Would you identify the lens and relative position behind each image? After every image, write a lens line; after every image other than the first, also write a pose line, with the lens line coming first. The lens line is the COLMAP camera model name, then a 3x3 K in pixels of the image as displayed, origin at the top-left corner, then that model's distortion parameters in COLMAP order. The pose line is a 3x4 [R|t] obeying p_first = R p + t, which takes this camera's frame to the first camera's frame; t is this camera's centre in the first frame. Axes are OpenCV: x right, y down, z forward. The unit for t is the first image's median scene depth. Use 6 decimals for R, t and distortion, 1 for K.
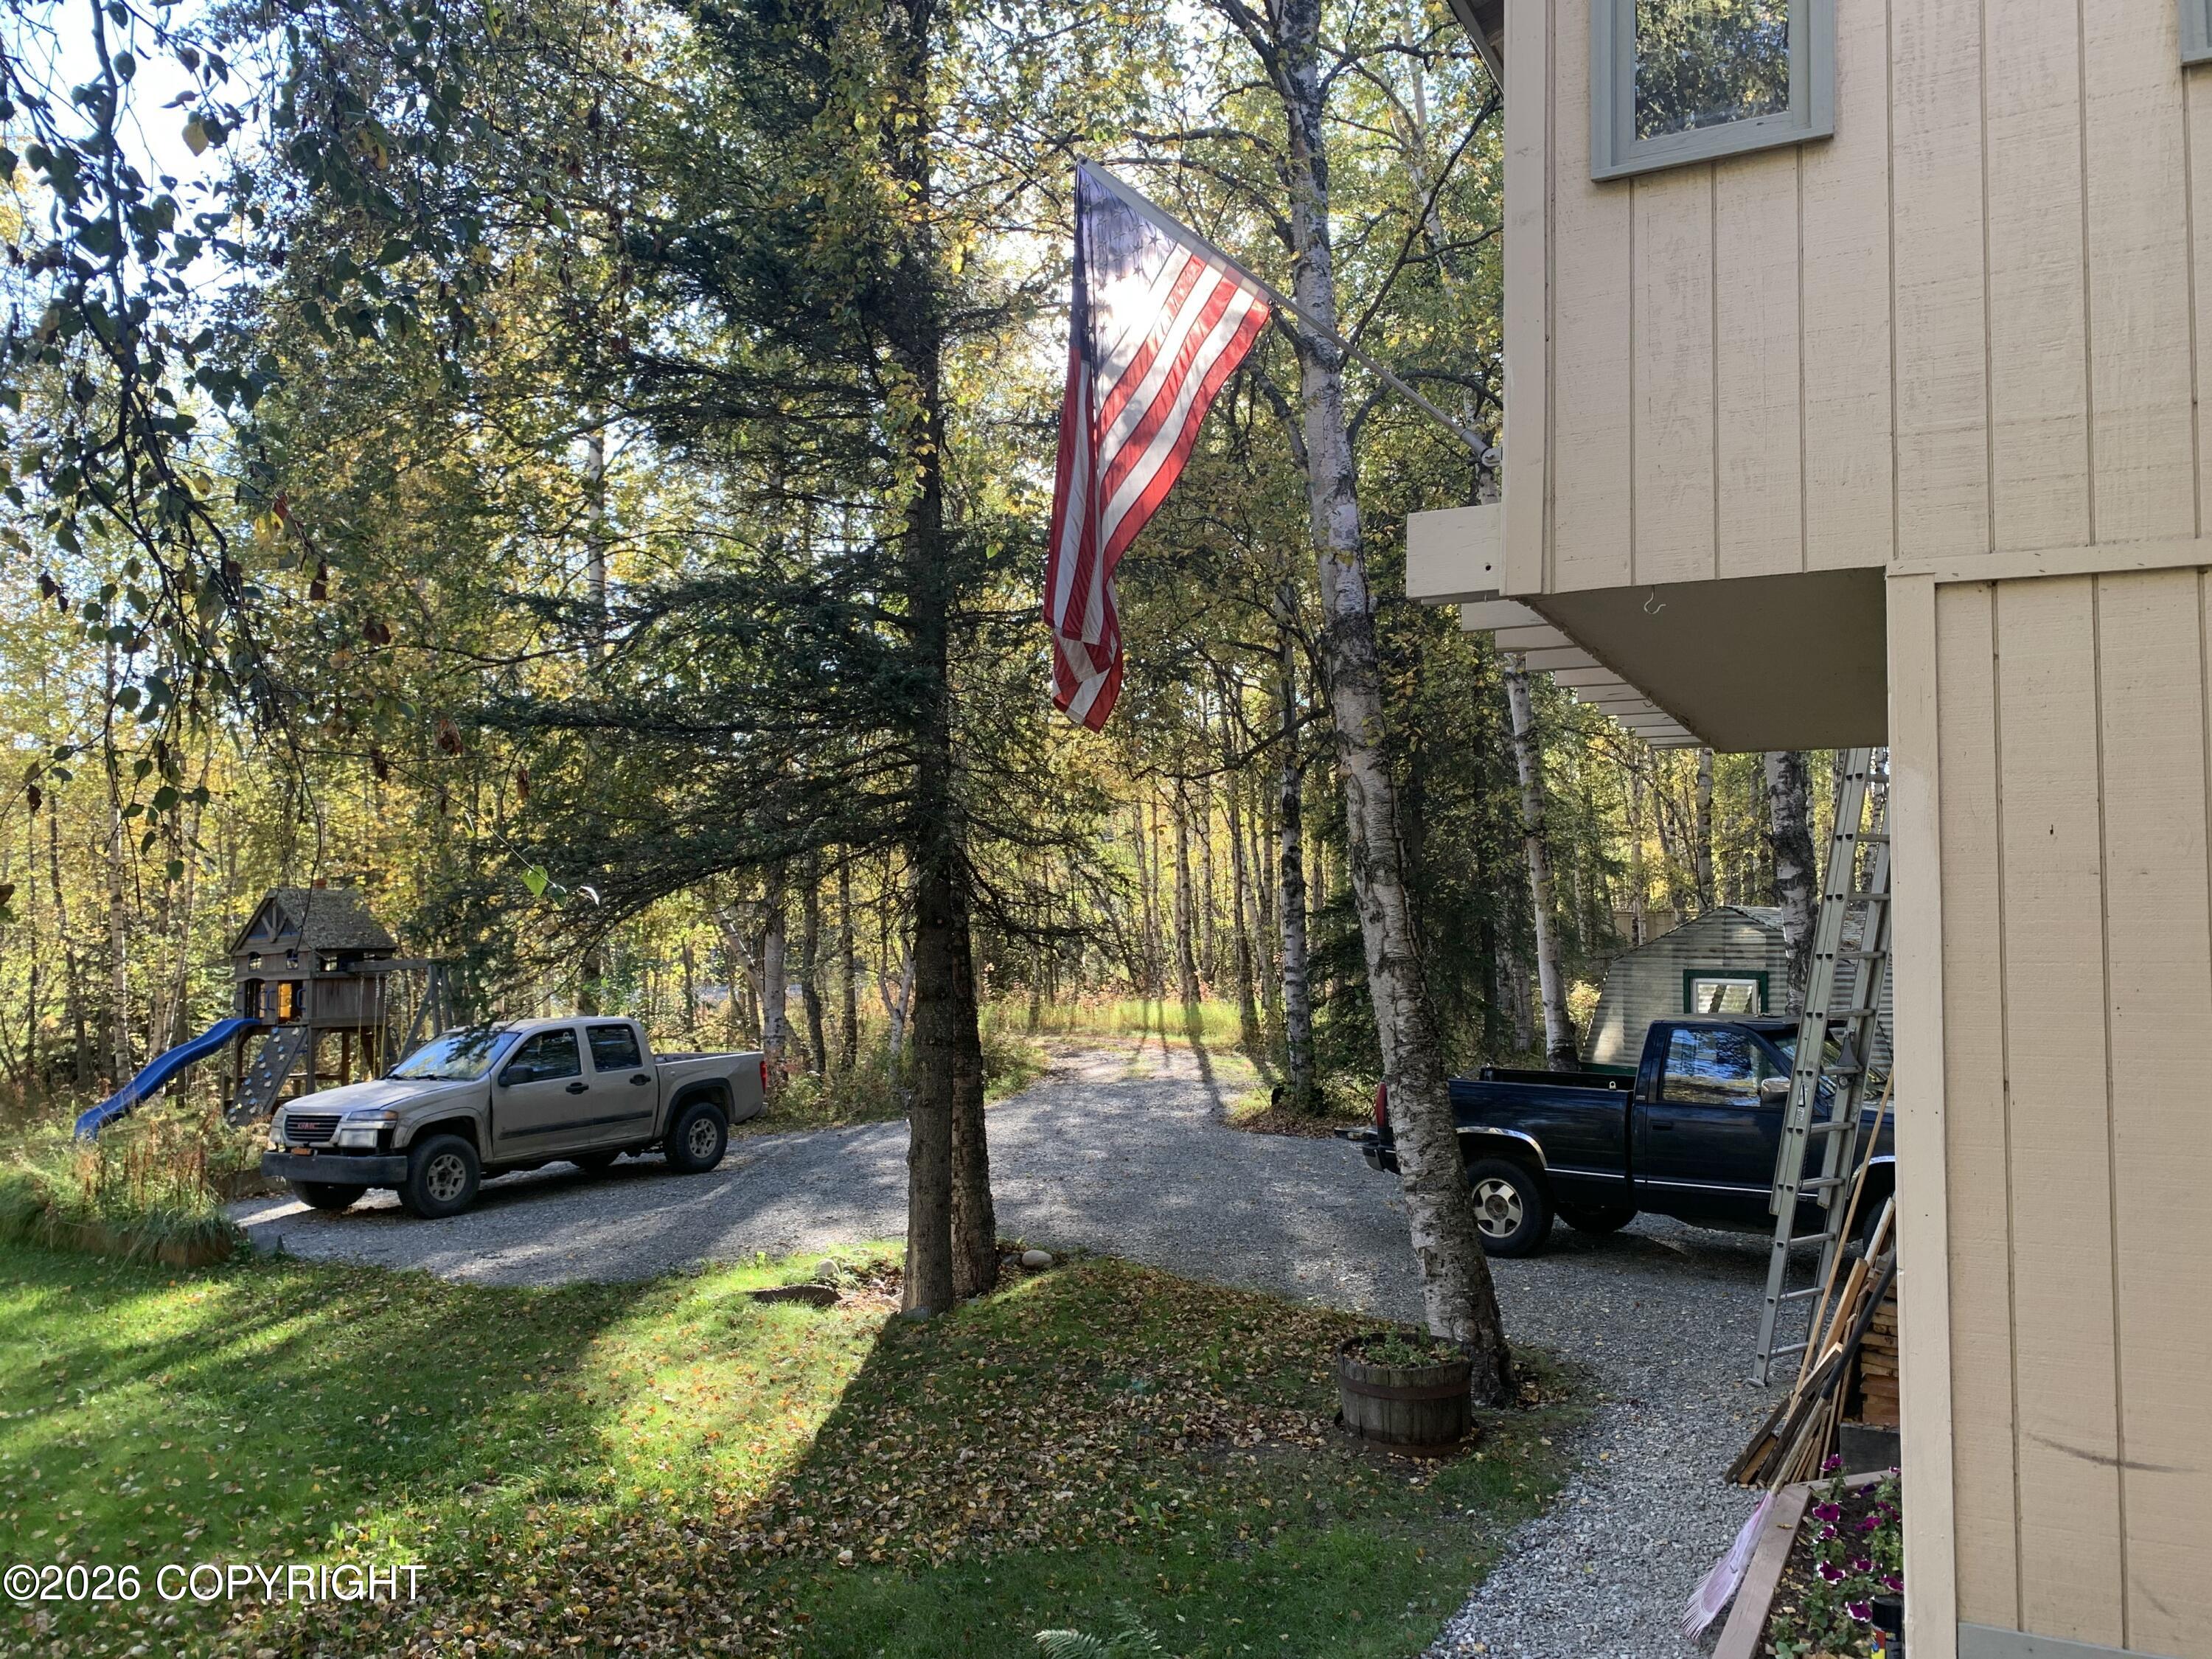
lens RADIAL K [[1672.2, 0, 1106.0], [0, 1672.2, 829.5], [0, 0, 1]] dist [-0.001072, -0.004090]
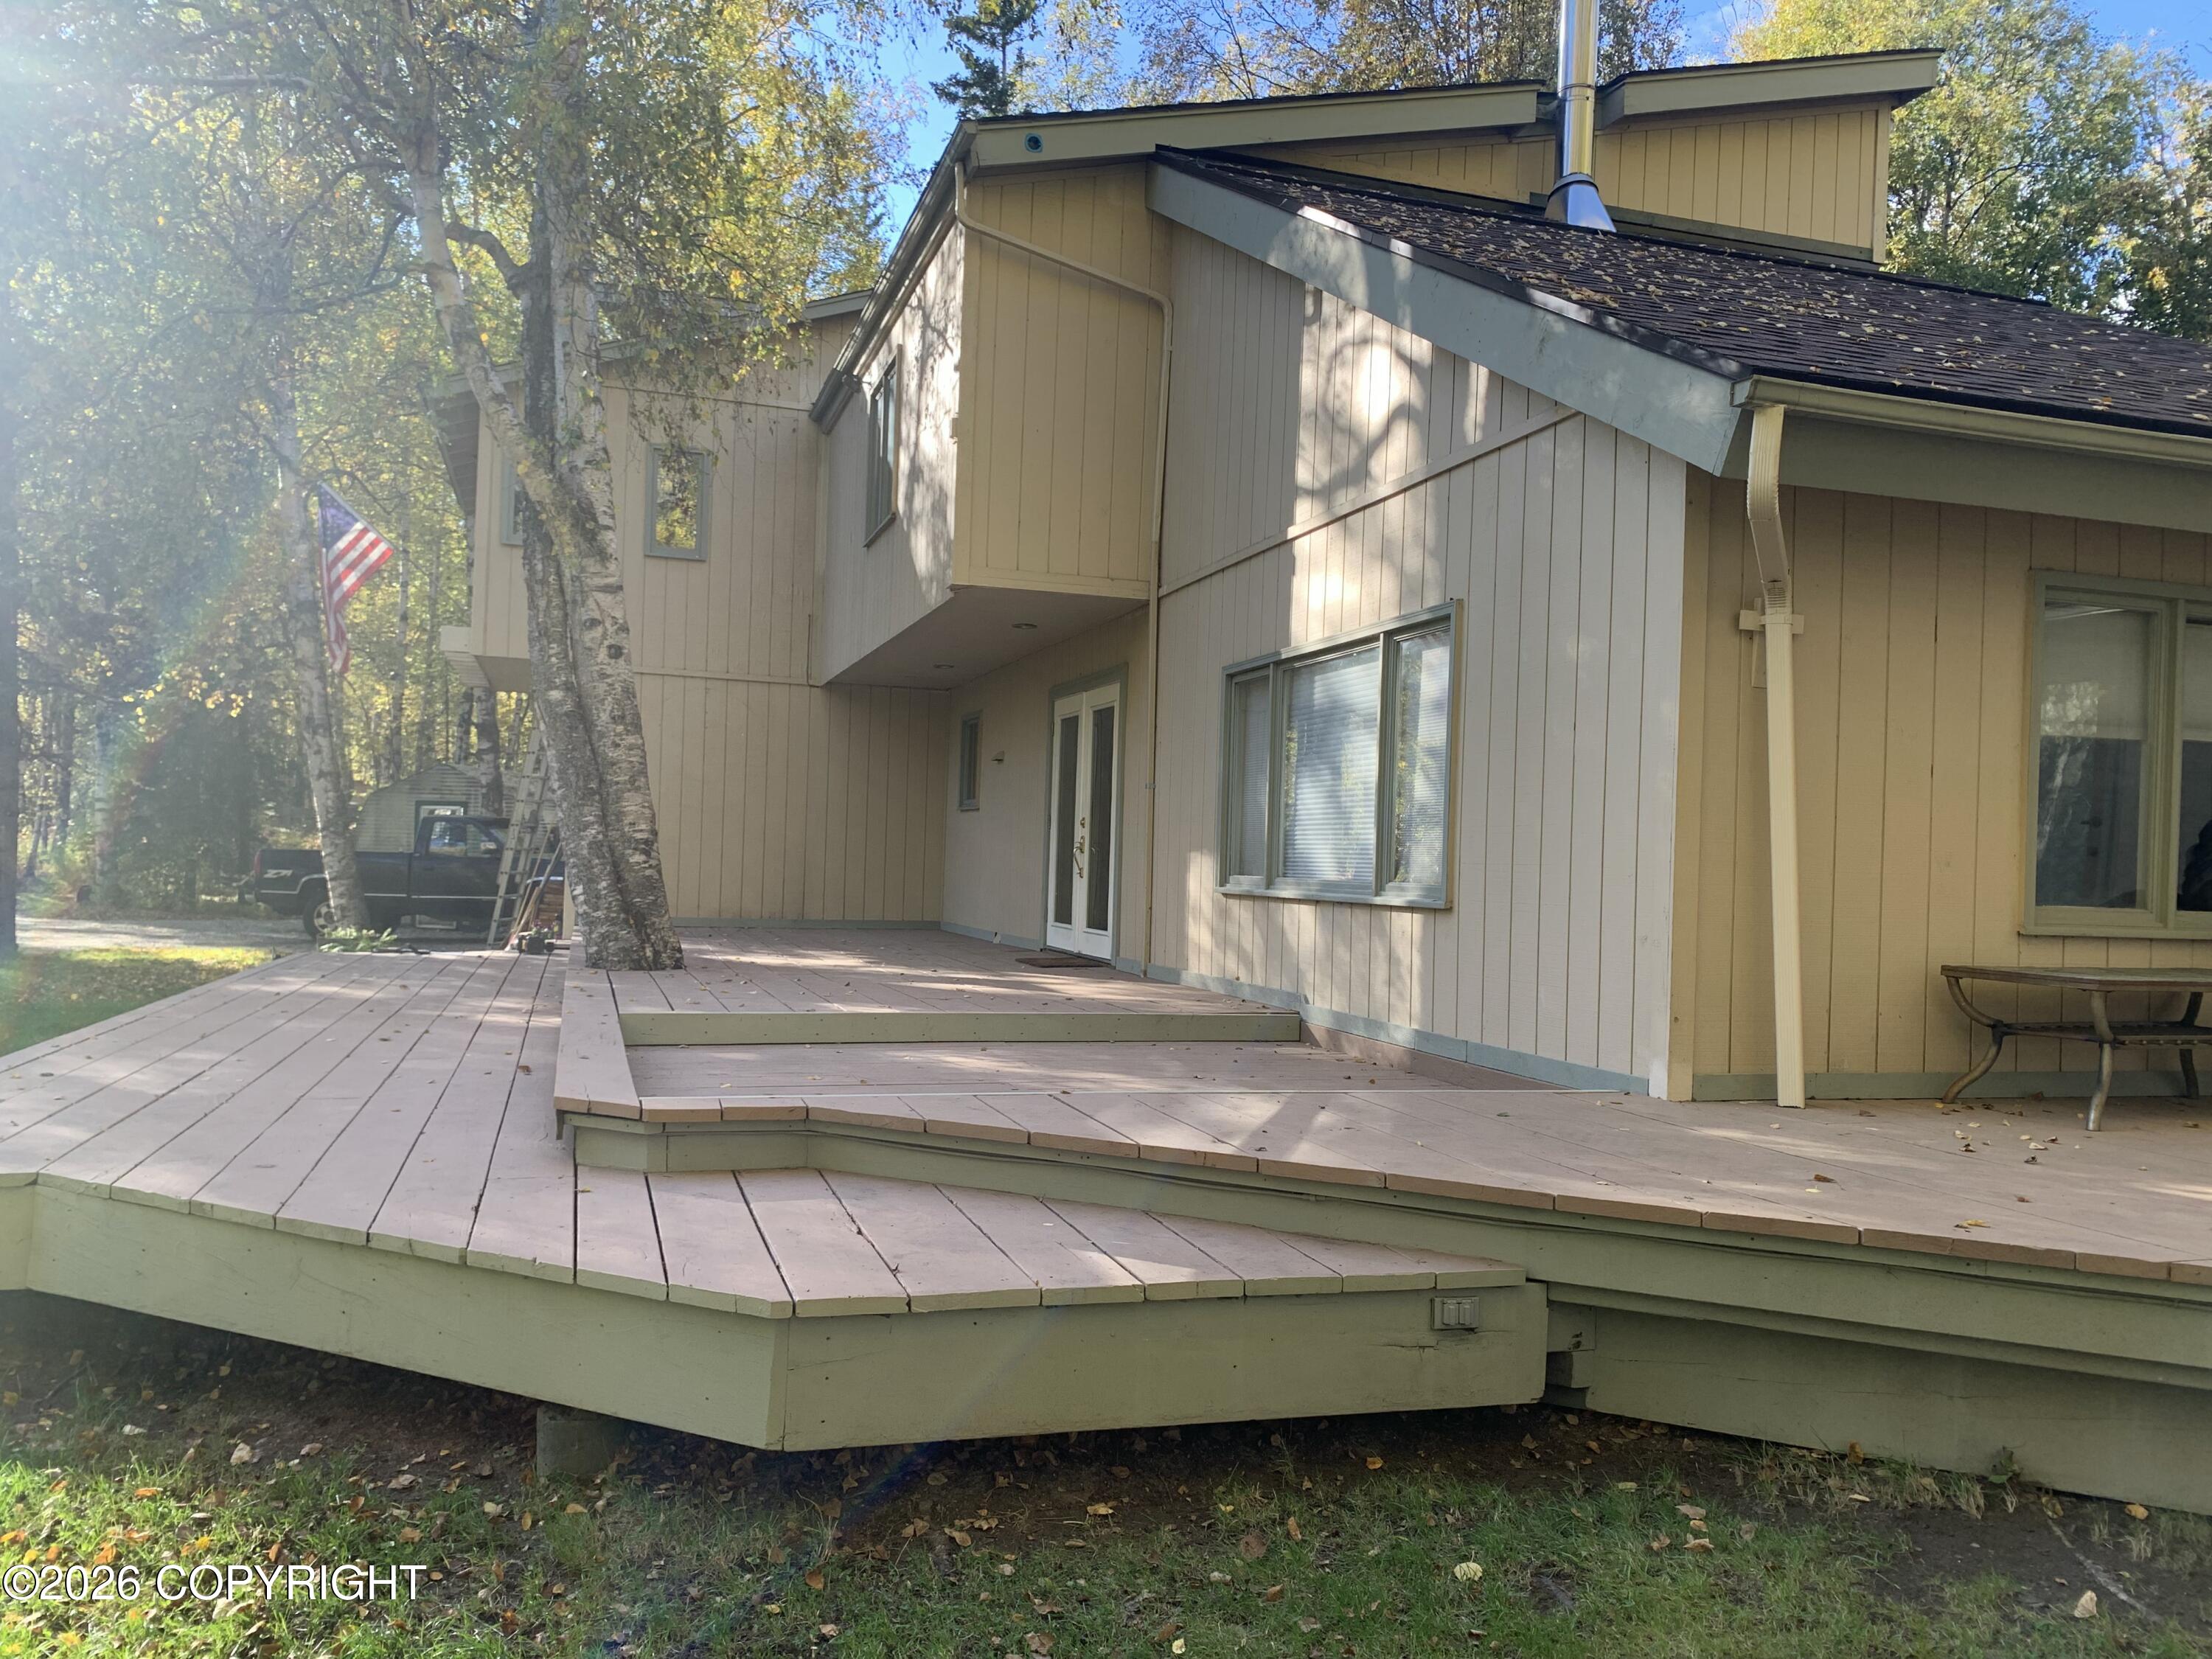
lens RADIAL K [[1672.2, 0, 1106.0], [0, 1672.2, 829.5], [0, 0, 1]] dist [-0.001072, -0.004090]
pose [[0.703292, 0.020600, 0.710603, -0.653527], [-0.068203, 0.996924, 0.038601, 0.001580], [-0.707622, -0.075613, 0.702534, -1.219159]]
